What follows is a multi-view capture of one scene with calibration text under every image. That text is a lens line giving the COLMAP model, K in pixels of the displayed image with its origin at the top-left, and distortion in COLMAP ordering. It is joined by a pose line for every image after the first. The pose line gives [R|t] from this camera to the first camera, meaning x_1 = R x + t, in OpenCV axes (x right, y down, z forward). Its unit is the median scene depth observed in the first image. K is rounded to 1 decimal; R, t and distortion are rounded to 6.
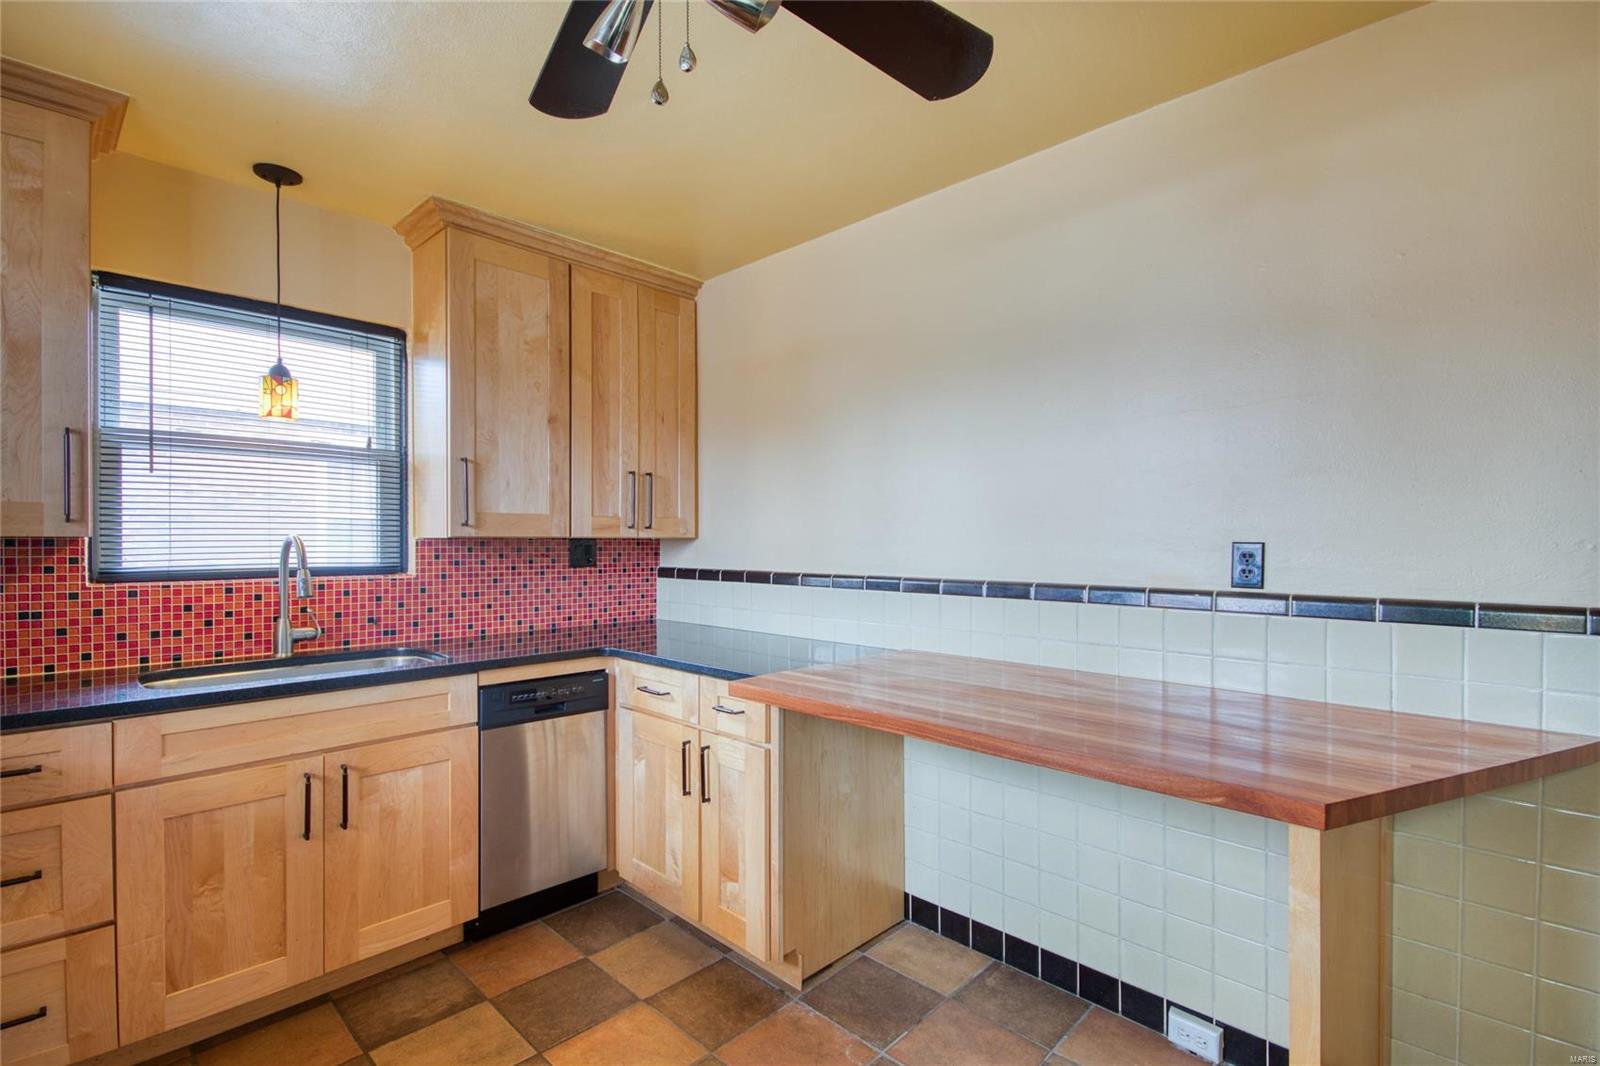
lens RADIAL K [[725.0, 0, 801.4], [0, 725.0, 548.9], [0, 0, 1]] dist [0.016800, -0.012110]
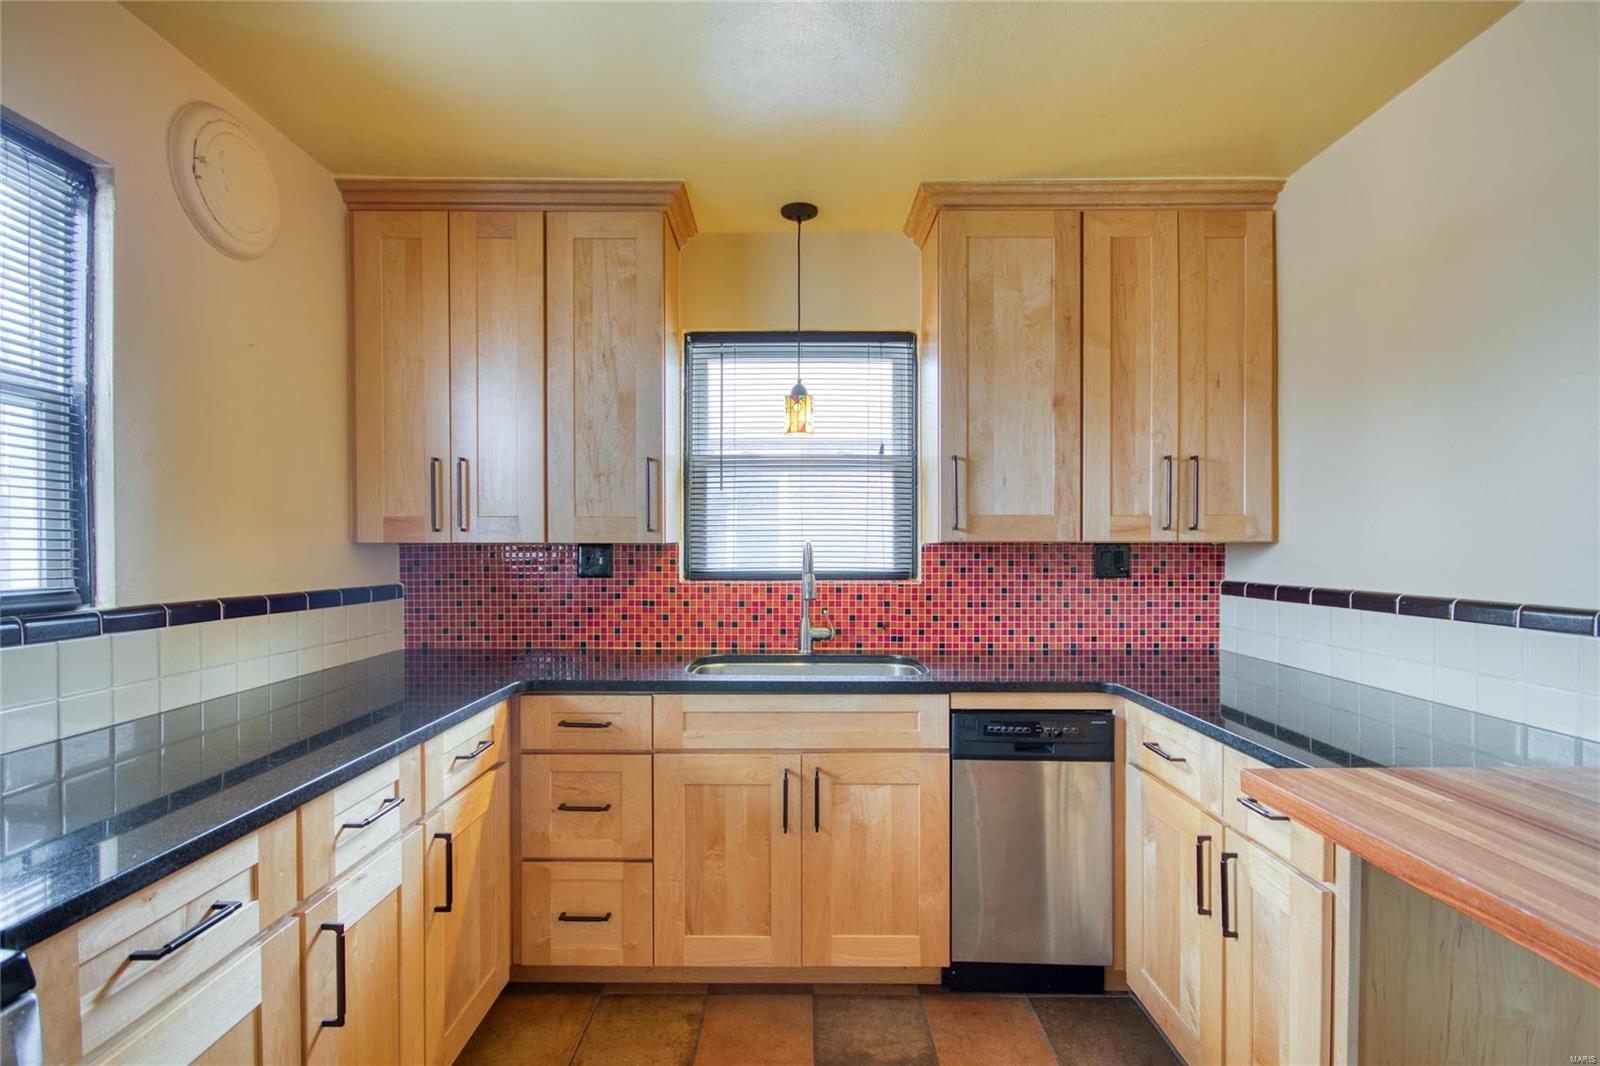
lens RADIAL K [[738.5, 0, 797.6], [0, 738.5, 549.7], [0, 0, 1]] dist [-0.003828, -0.000562]
pose [[0.689348, 0.001843, -0.724428, 0.075249], [-0.006895, 0.999968, -0.004017, -0.001637], [0.724398, 0.007764, 0.689339, 0.214900]]
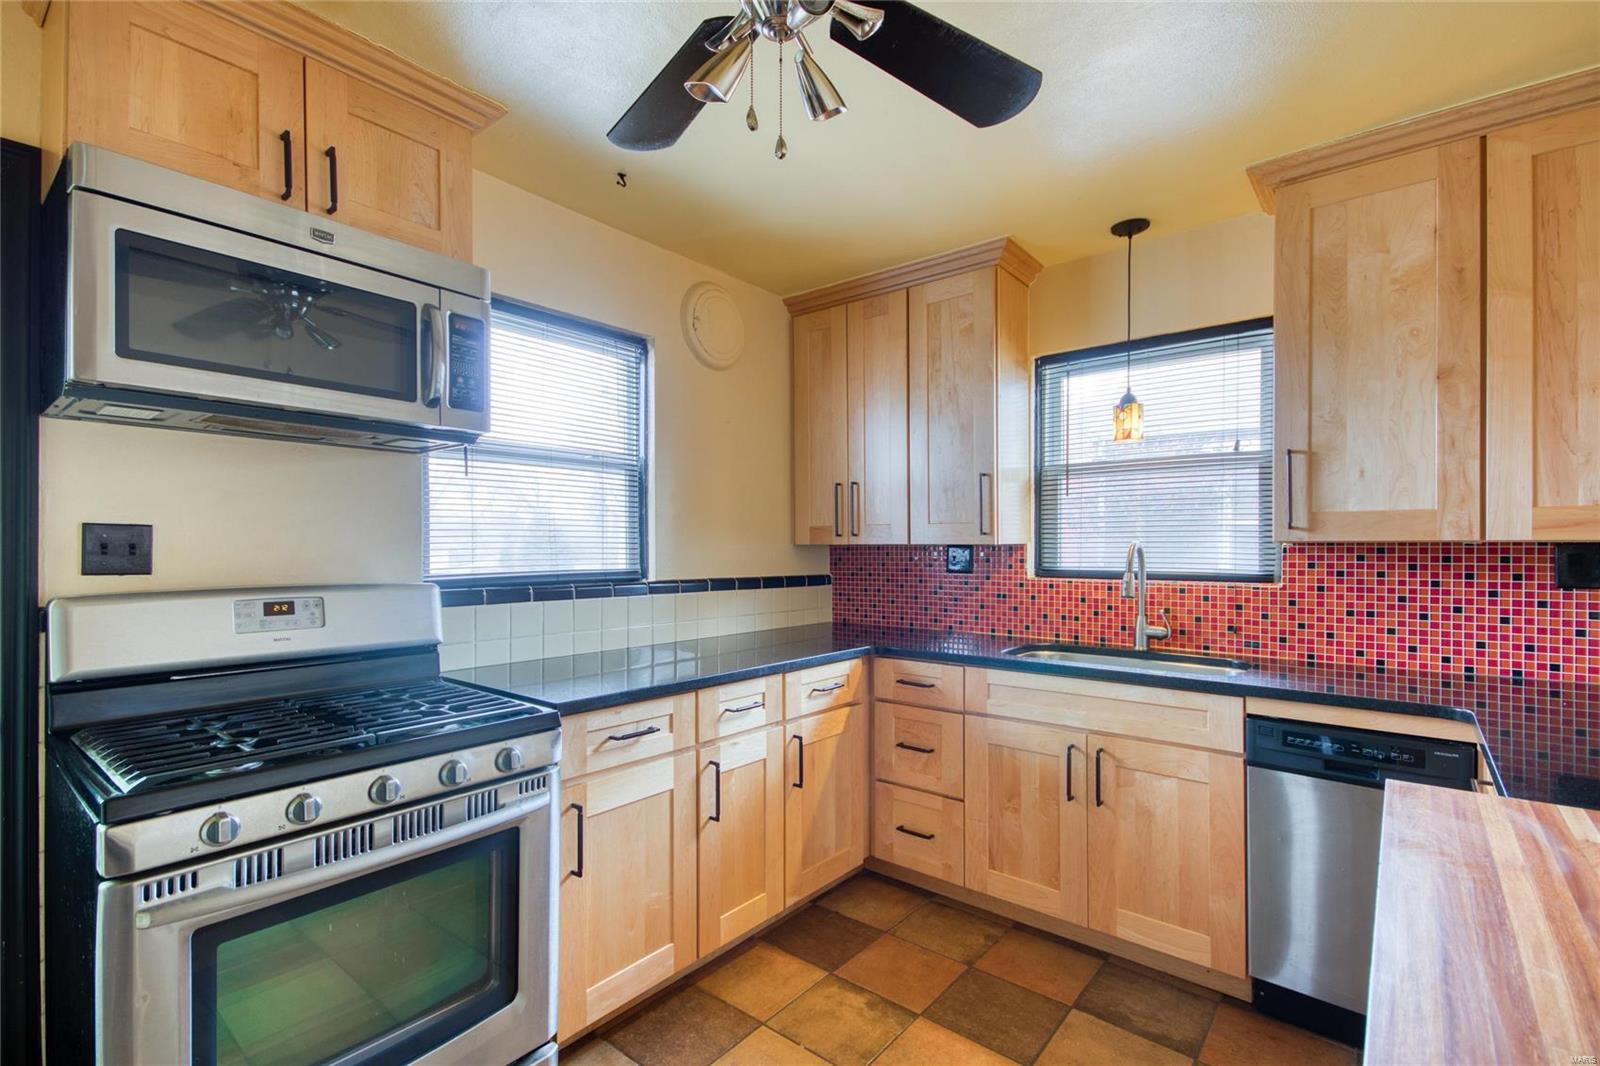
lens RADIAL K [[734.7, 0, 799.0], [0, 734.7, 550.4], [0, 0, 1]] dist [0.015978, -0.000420]
pose [[0.071985, 0.000886, -0.997405, 0.363229], [-0.011938, 0.999929, 0.000027, 0.000307], [0.997334, 0.011905, 0.071991, 0.362650]]
